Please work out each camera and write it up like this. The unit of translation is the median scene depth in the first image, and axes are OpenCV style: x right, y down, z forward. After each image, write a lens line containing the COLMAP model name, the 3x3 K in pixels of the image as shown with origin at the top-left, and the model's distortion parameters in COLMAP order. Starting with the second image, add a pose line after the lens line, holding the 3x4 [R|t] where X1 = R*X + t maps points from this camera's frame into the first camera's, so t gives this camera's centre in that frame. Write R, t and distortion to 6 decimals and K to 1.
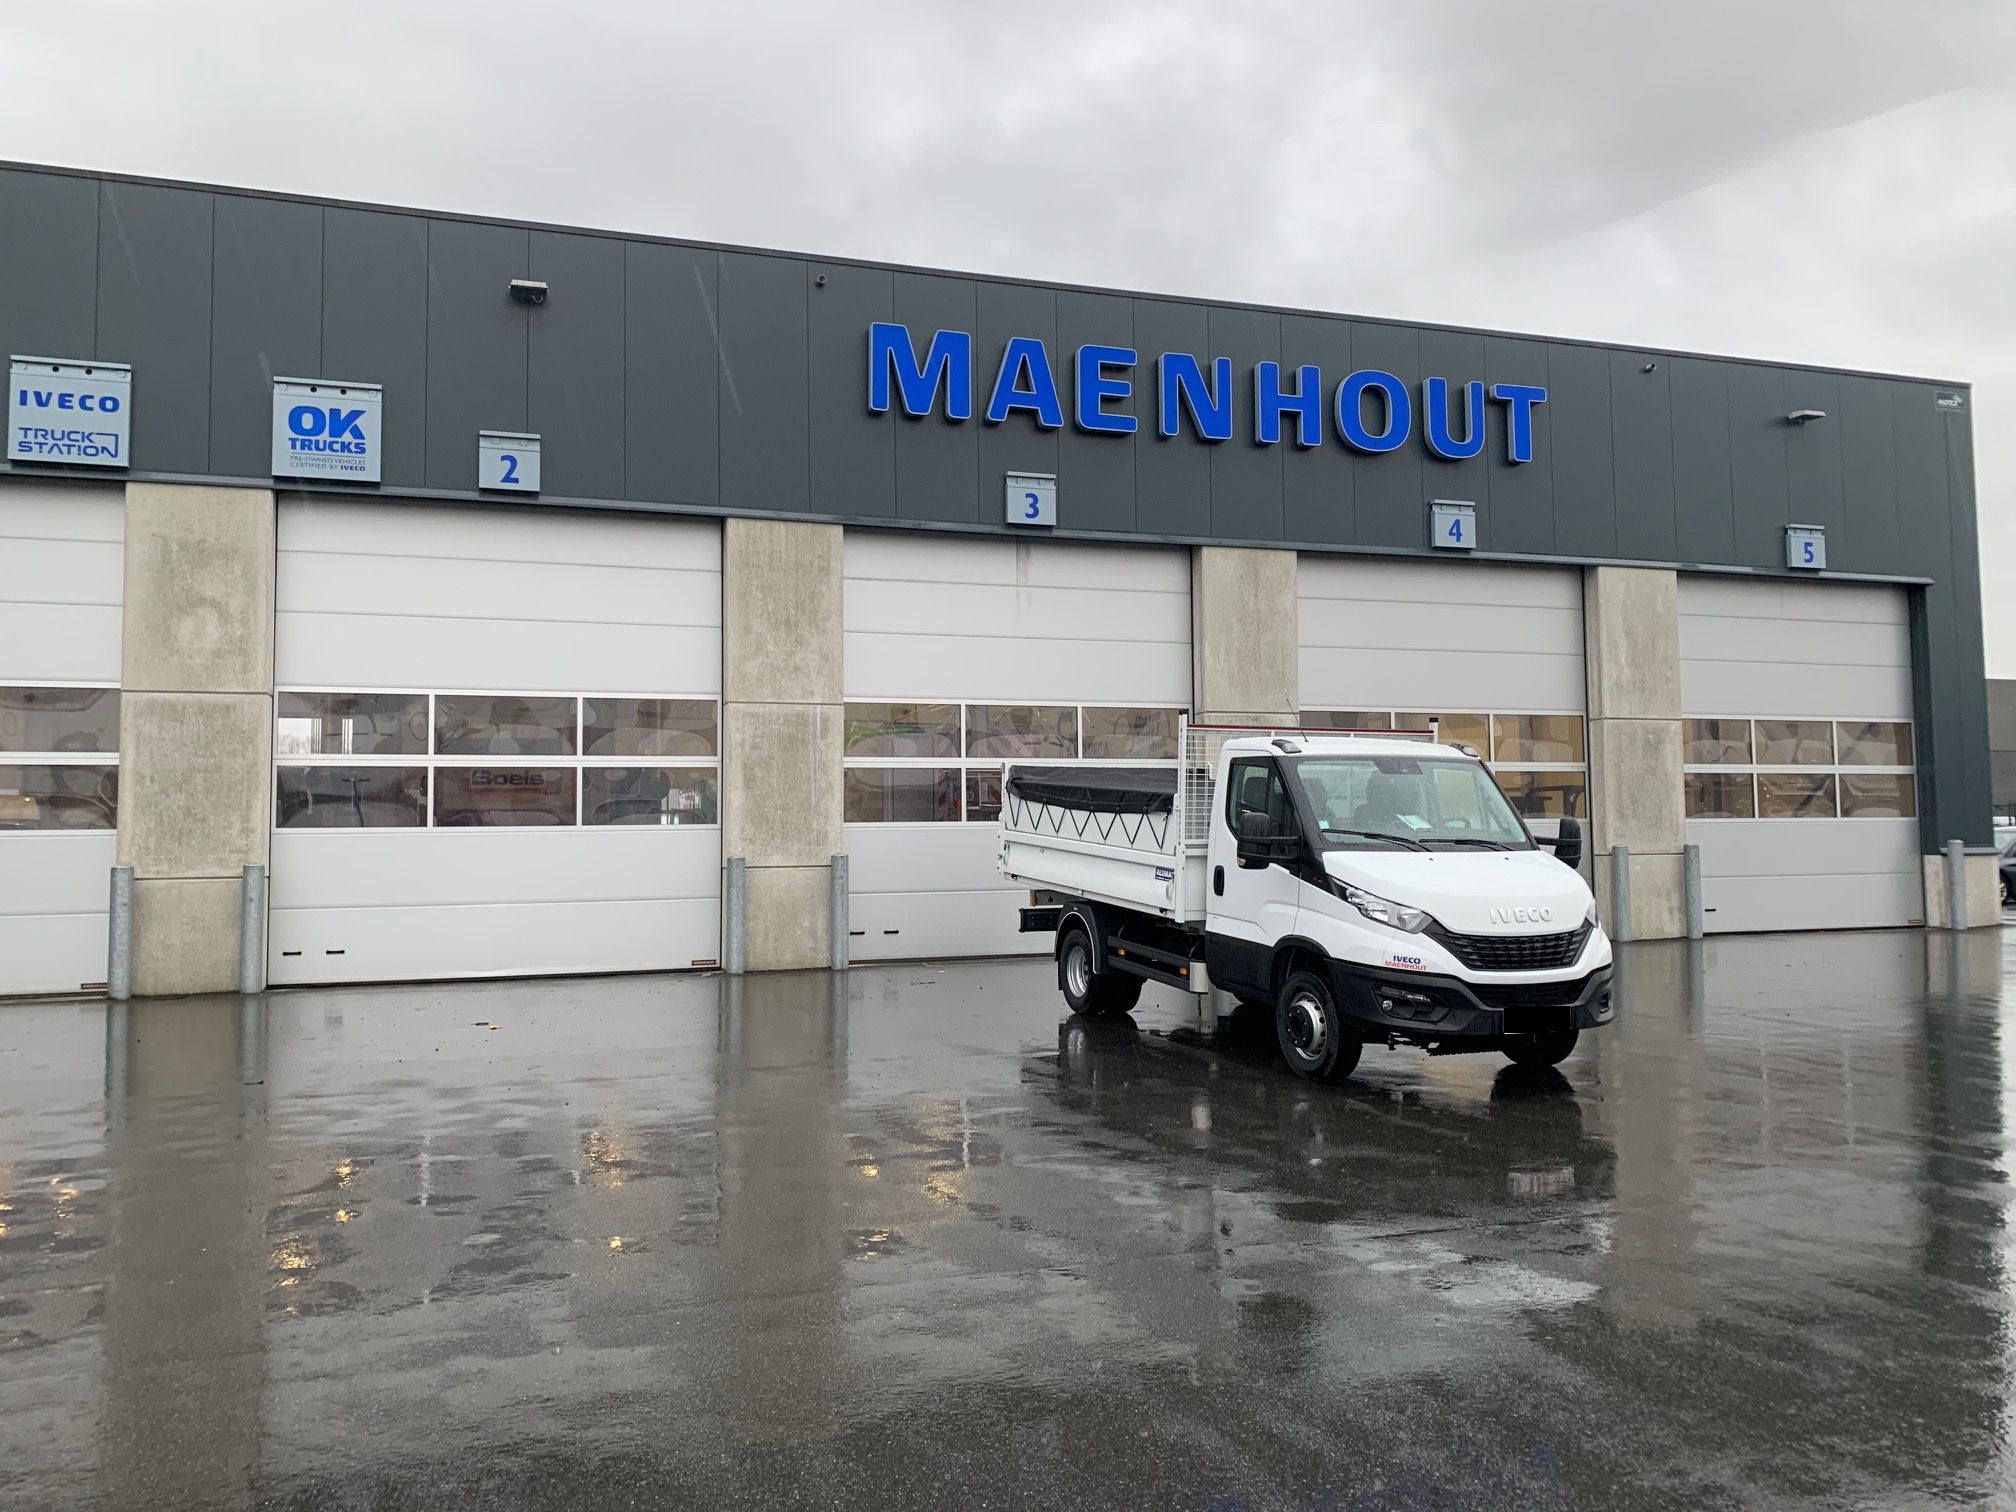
lens RADIAL K [[1515.1, 0, 987.2], [0, 1515.1, 759.4], [0, 0, 1]] dist [0.040885, -0.056511]
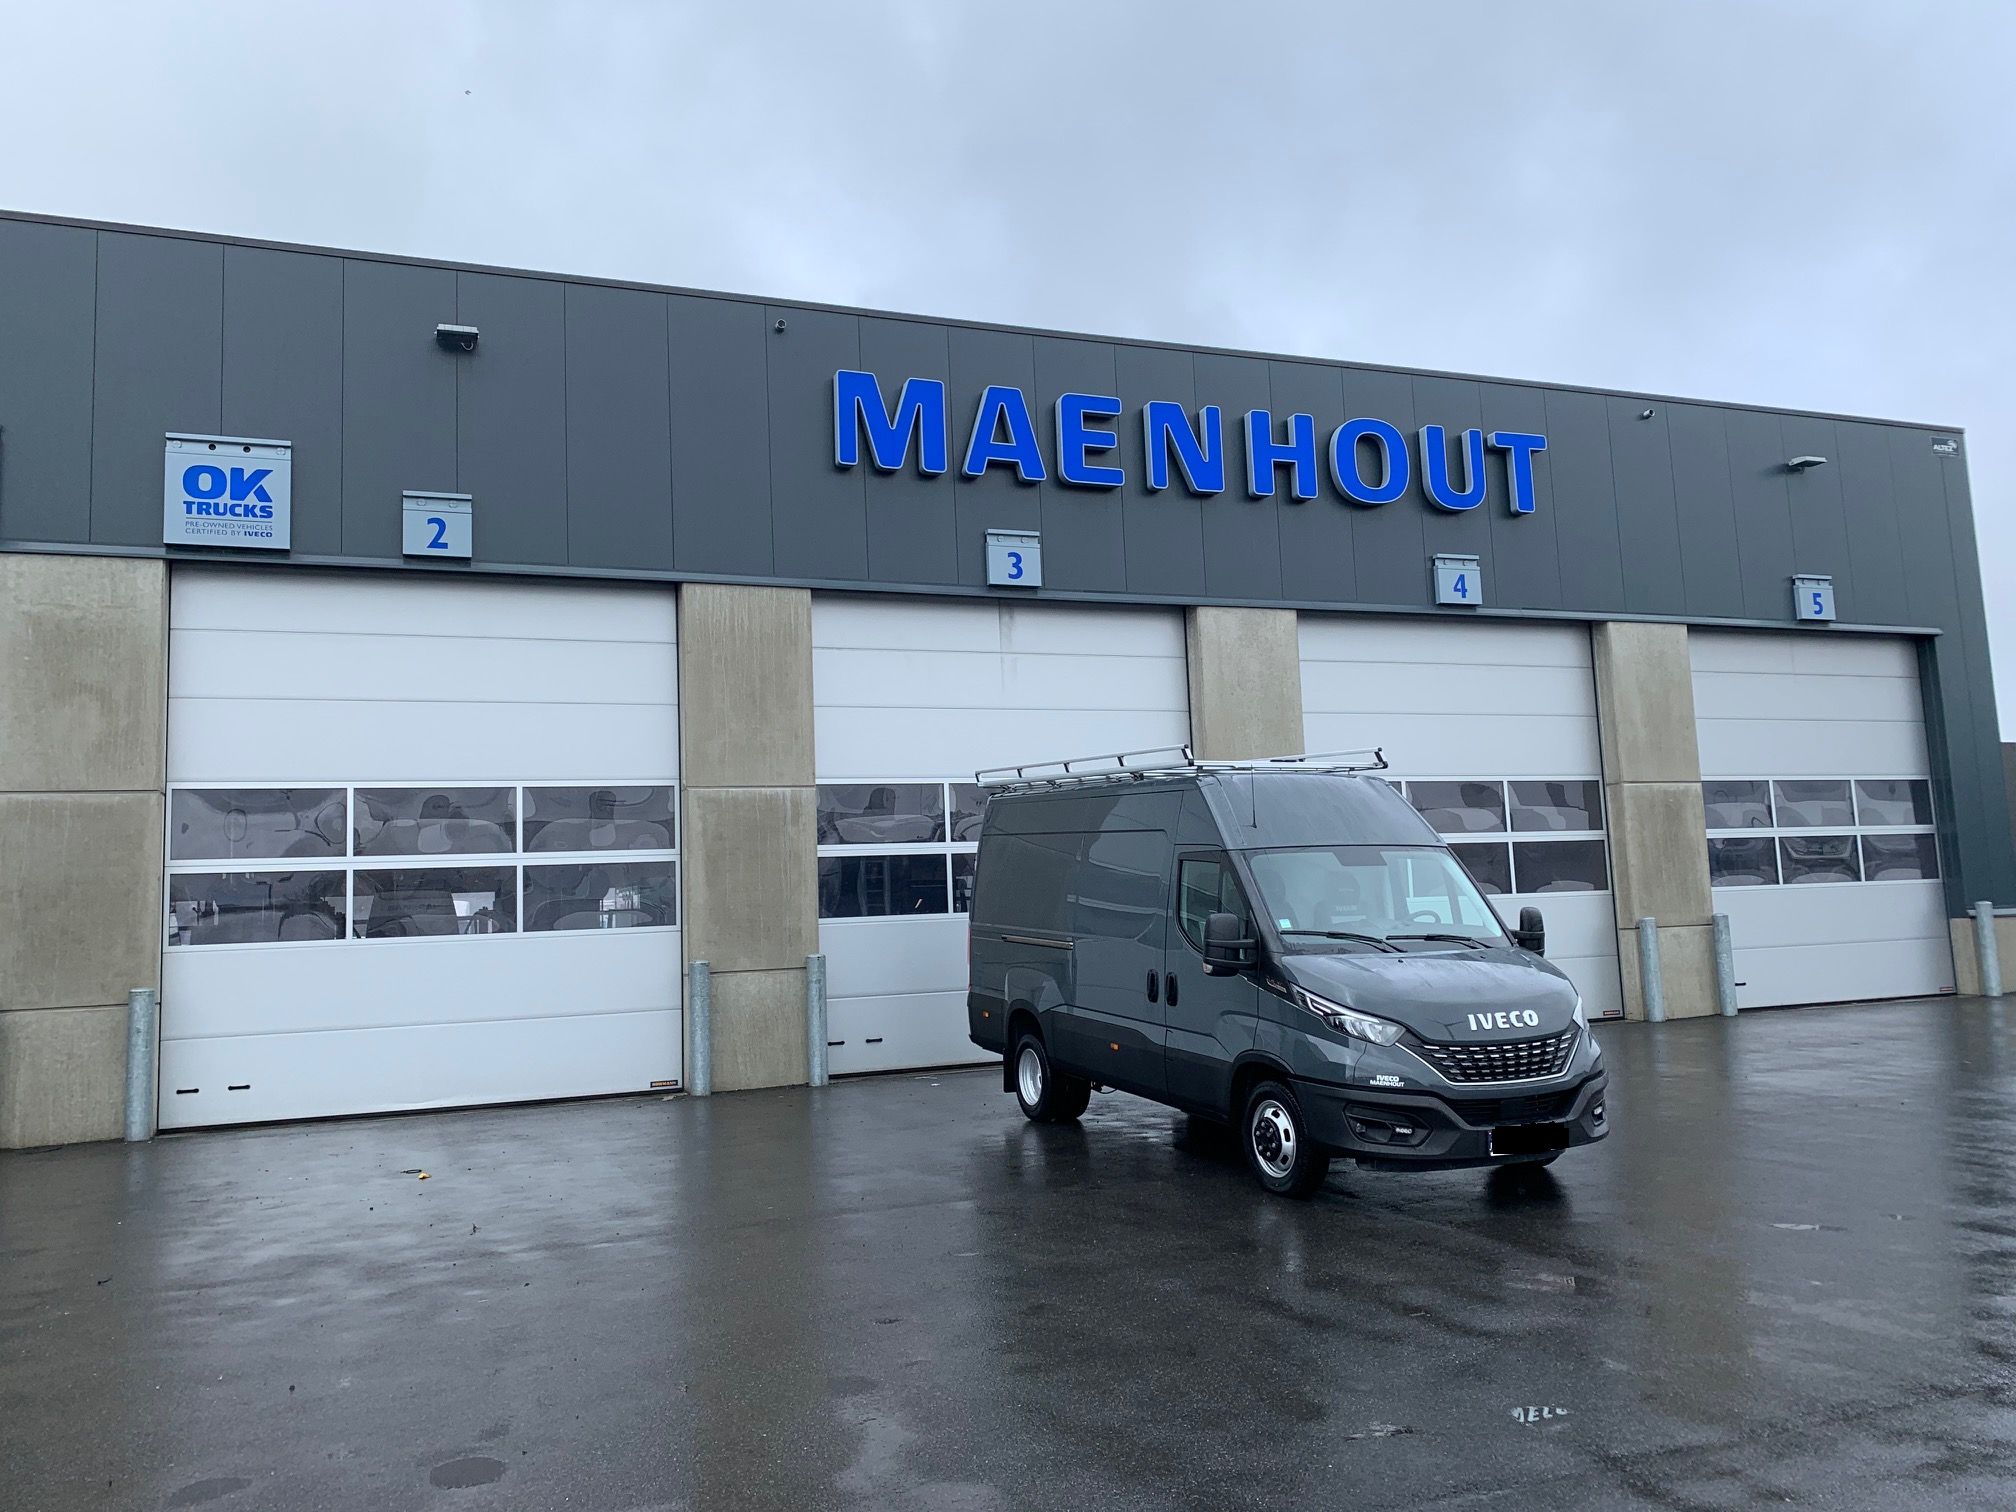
lens RADIAL K [[1515.1, 0, 981.2], [0, 1515.1, 759.7], [0, 0, 1]] dist [0.040885, -0.056511]
pose [[0.998683, -0.024426, 0.045117, -0.035091], [0.026808, 0.998237, -0.052958, -0.002106], [-0.043744, 0.054098, 0.997577, 0.092610]]
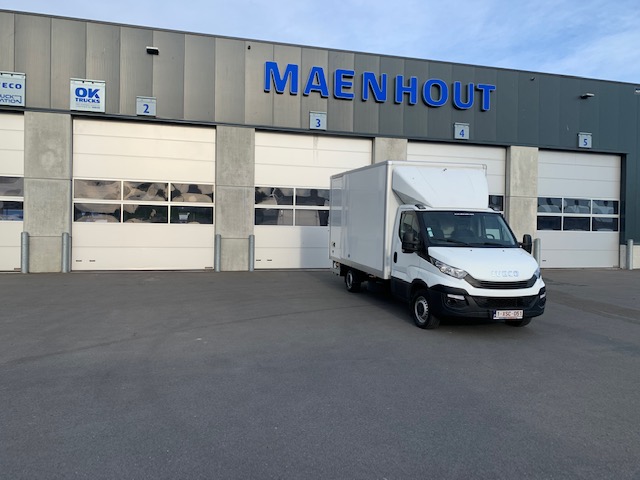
lens RADIAL K [[481.0, 0, 312.4], [0, 481.0, 240.0], [0, 0, 1]] dist [0.040885, -0.056511]
pose [[0.997776, 0.027439, -0.060744, 0.083434], [-0.023003, 0.997099, 0.072561, -0.002130], [0.062559, -0.071003, 0.995512, 0.014956]]
